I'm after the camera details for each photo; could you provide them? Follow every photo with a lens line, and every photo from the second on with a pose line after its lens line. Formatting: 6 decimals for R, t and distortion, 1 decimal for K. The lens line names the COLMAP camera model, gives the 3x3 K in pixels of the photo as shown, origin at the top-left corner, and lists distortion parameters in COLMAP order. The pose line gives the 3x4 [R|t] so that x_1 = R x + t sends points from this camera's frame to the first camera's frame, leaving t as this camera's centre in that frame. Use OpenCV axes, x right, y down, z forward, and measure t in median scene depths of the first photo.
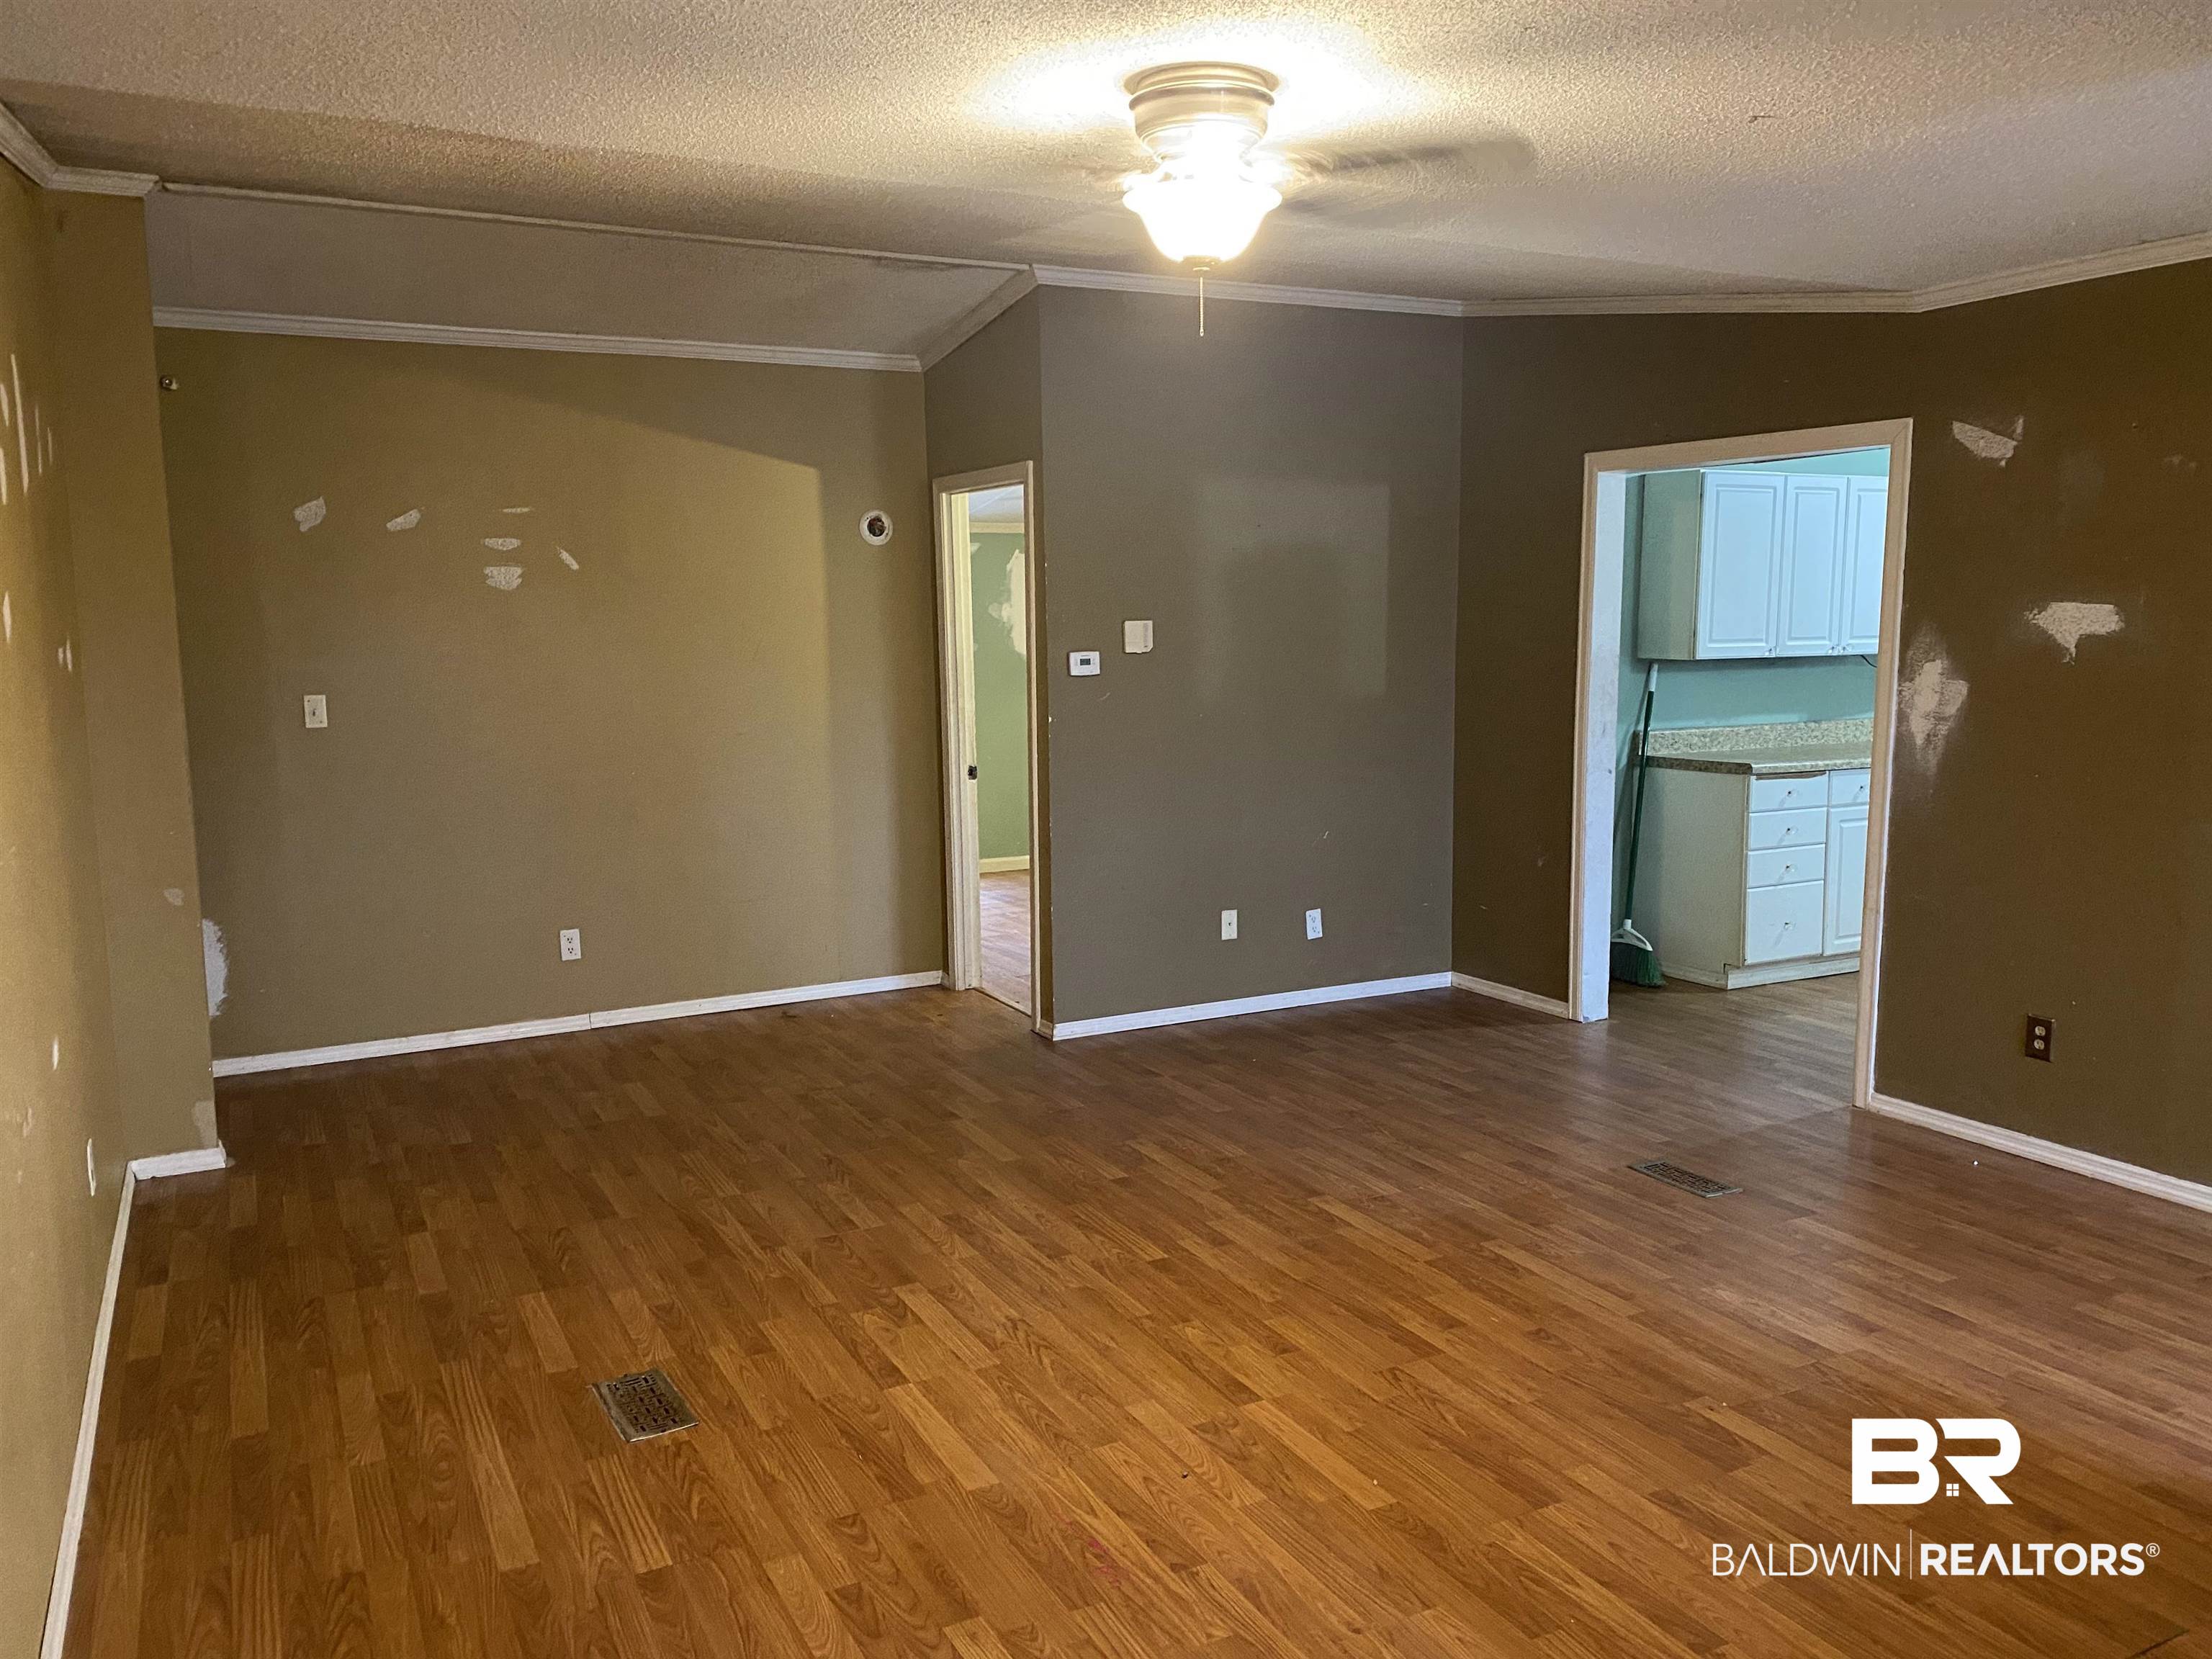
lens RADIAL K [[1728.0, 0, 1140.9], [0, 1728.0, 882.3], [0, 0, 1]] dist [-0.007948, -0.008500]
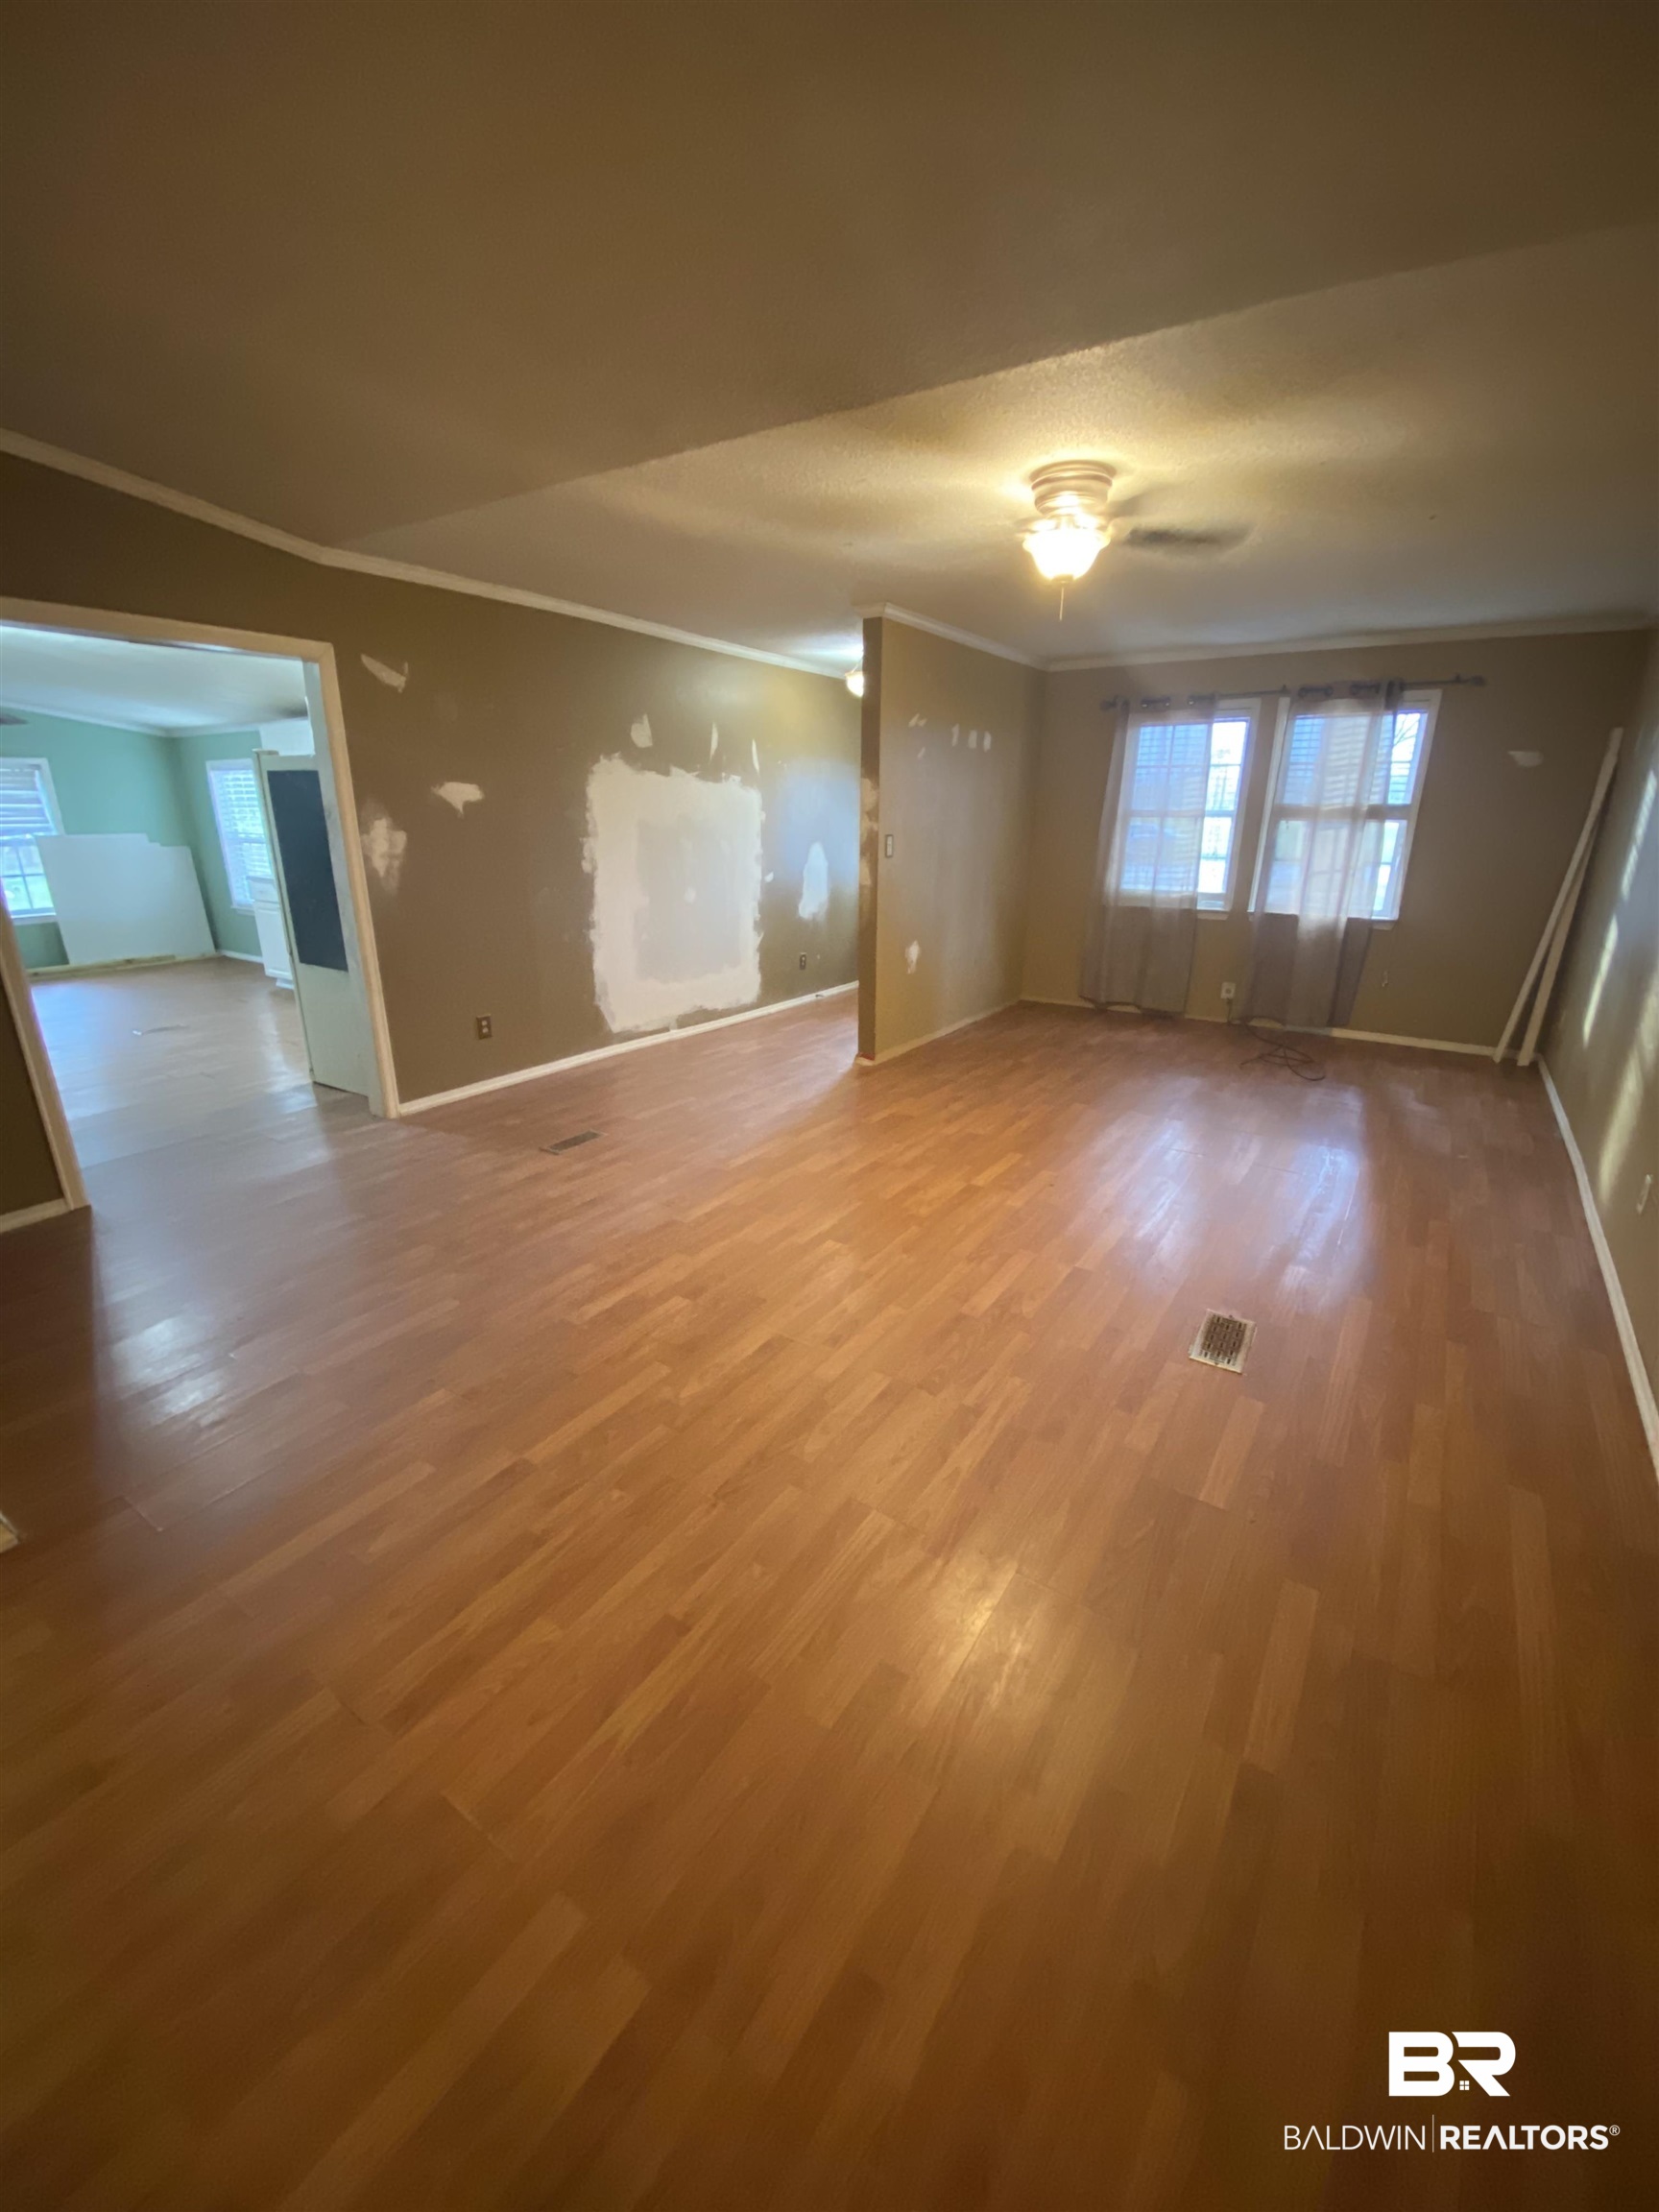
lens RADIAL K [[892.9, 0, 843.7], [0, 892.9, 1104.7], [0, 0, 1]] dist [0.041301, -0.041240]
pose [[-0.494488, -0.269009, 0.826508, -0.529210], [0.134177, 0.915877, 0.378373, -0.156825], [-0.858765, 0.297999, -0.416796, 1.150651]]
